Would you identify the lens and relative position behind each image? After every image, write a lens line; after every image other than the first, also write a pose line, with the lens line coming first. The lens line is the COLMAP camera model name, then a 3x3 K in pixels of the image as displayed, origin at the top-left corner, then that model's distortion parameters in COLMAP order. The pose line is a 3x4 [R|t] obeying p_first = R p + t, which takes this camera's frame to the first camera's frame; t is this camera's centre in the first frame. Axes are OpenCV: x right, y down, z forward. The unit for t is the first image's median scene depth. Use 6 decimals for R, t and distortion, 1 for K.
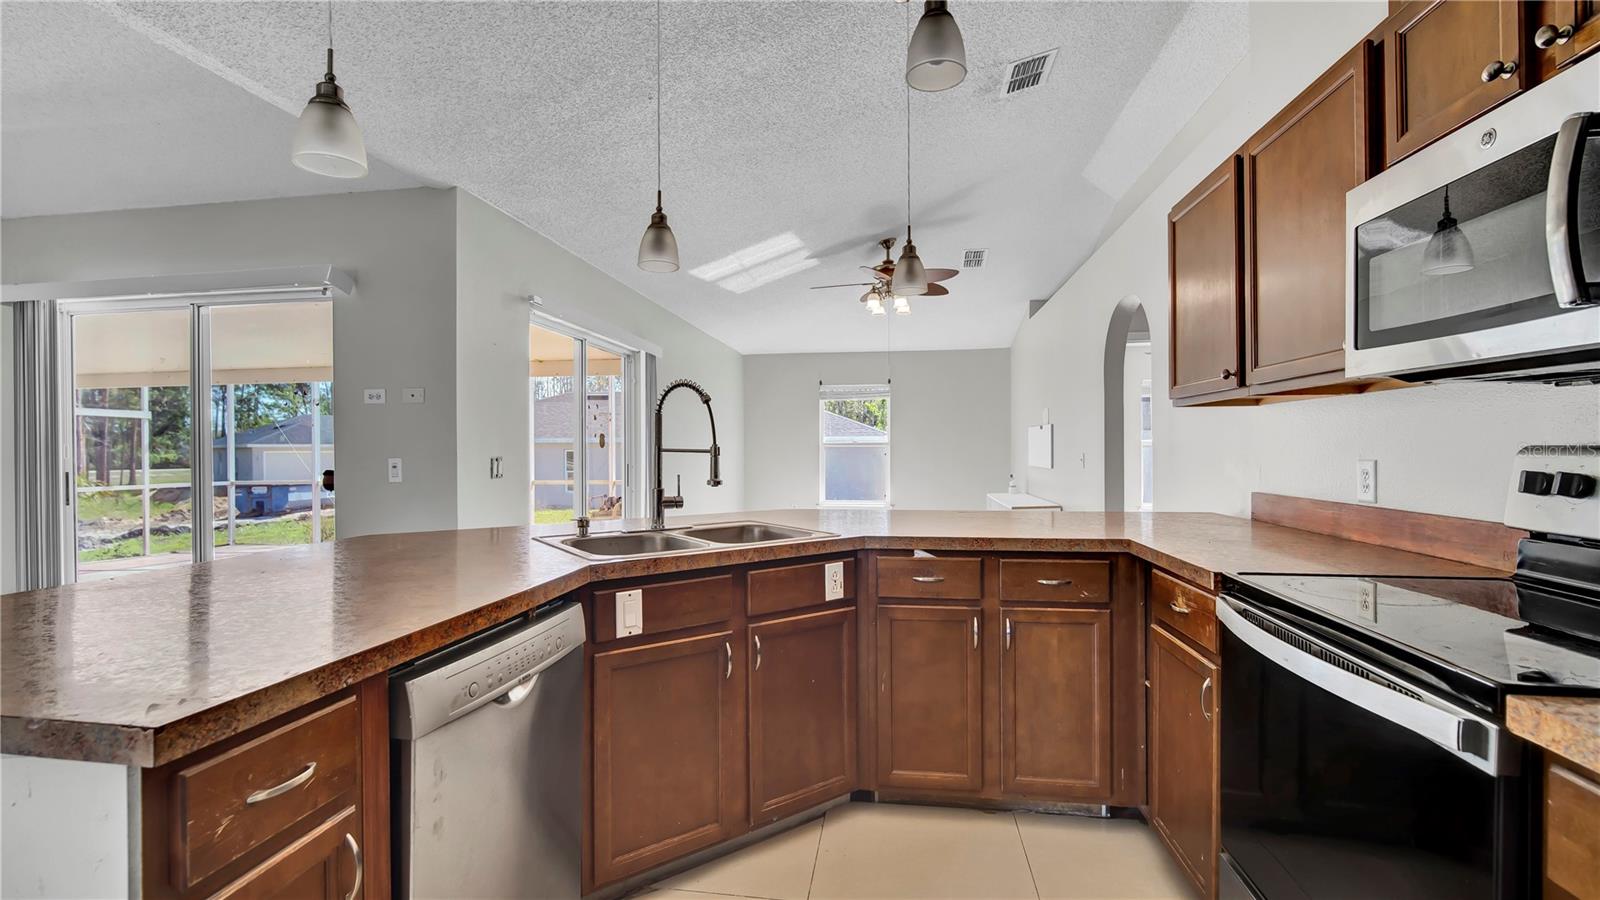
lens RADIAL K [[714.0, 0, 778.2], [0, 714.0, 464.3], [0, 0, 1]] dist [-0.014191, 0.004815]
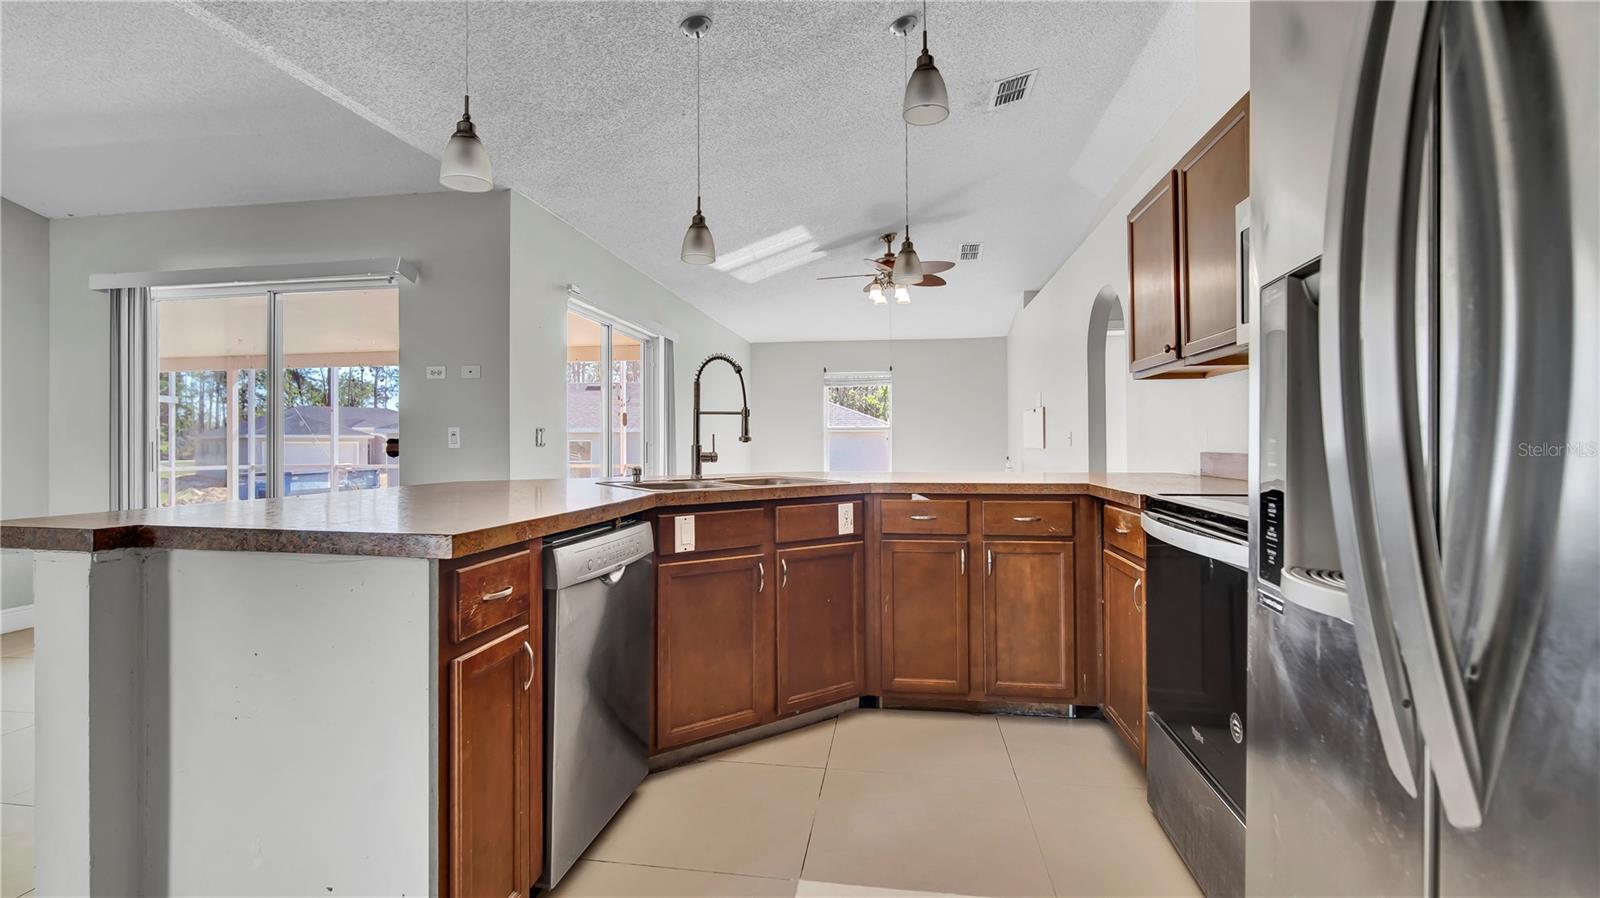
lens RADIAL K [[714.0, 0, 785.4], [0, 714.0, 439.8], [0, 0, 1]] dist [-0.014191, 0.004815]
pose [[0.999974, 0.000282, 0.007137, -0.029581], [-0.000130, 0.999771, -0.021403, 0.051388], [-0.007141, 0.021401, 0.999745, -0.193657]]
